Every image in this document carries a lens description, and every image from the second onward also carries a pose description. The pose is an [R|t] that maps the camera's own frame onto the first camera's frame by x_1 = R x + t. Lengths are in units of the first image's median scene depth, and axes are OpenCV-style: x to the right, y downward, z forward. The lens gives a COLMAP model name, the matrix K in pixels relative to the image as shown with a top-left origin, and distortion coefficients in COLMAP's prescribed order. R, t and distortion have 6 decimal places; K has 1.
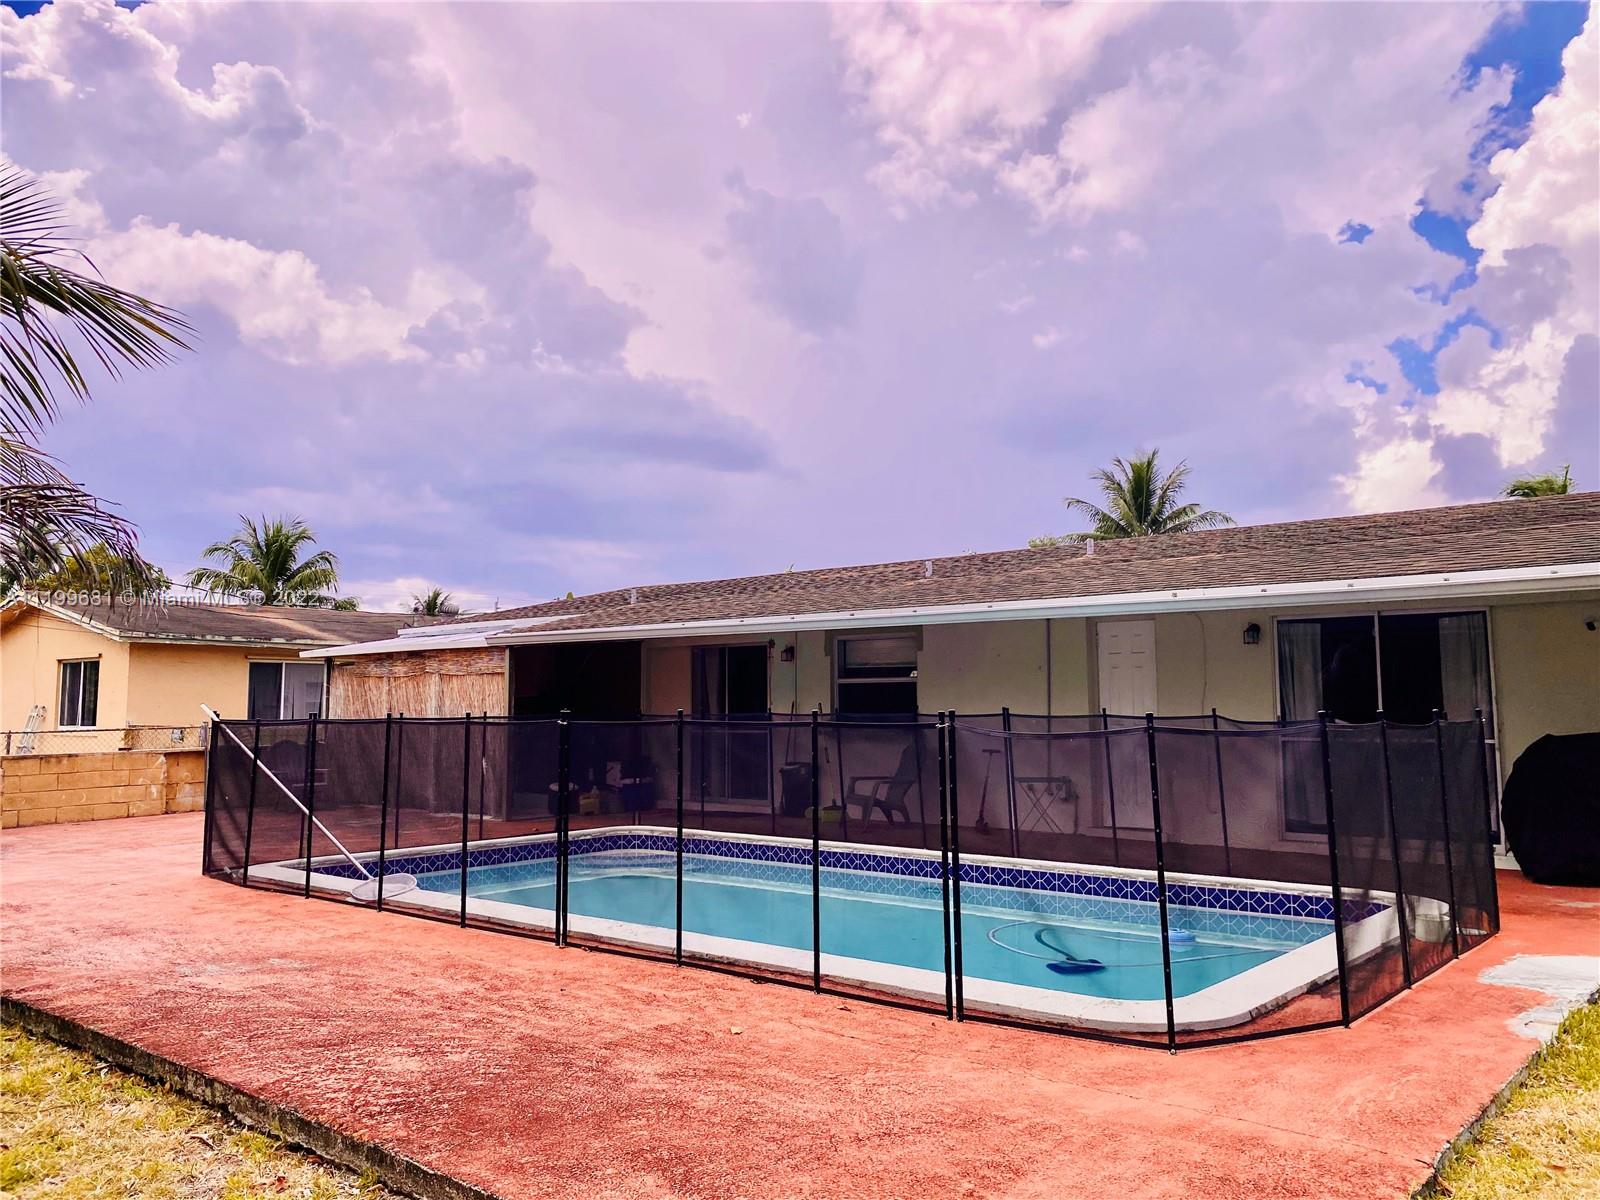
lens RADIAL K [[1231.3, 0, 808.8], [0, 1231.3, 605.1], [0, 0, 1]] dist [0.045988, -0.046642]
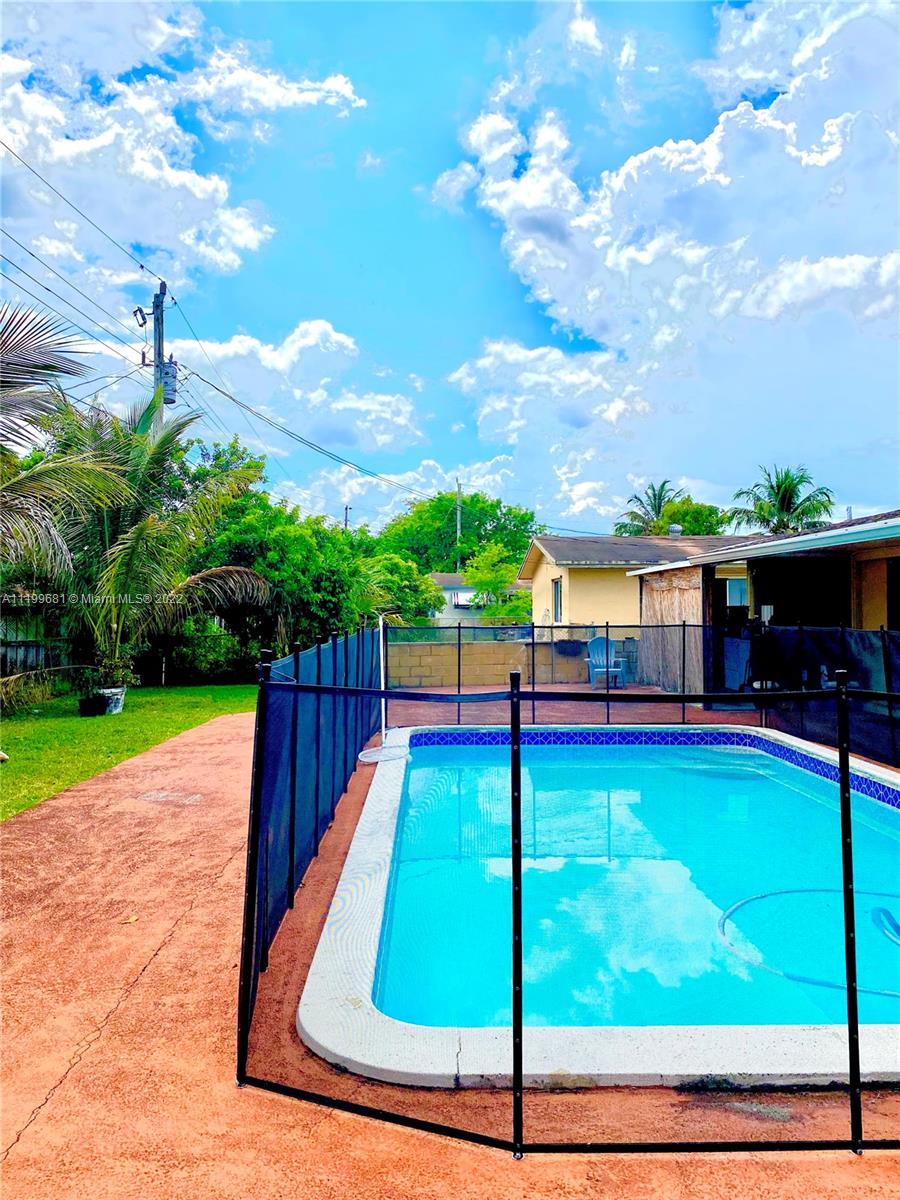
lens RADIAL K [[923.5, 0, 451.9], [0, 923.5, 587.3], [0, 0, 1]] dist [0.045988, -0.046642]
pose [[0.656159, -0.015246, -0.754469, 0.338443], [0.062887, 0.997423, 0.034537, 0.012902], [0.751998, -0.070108, 0.655426, 0.296429]]
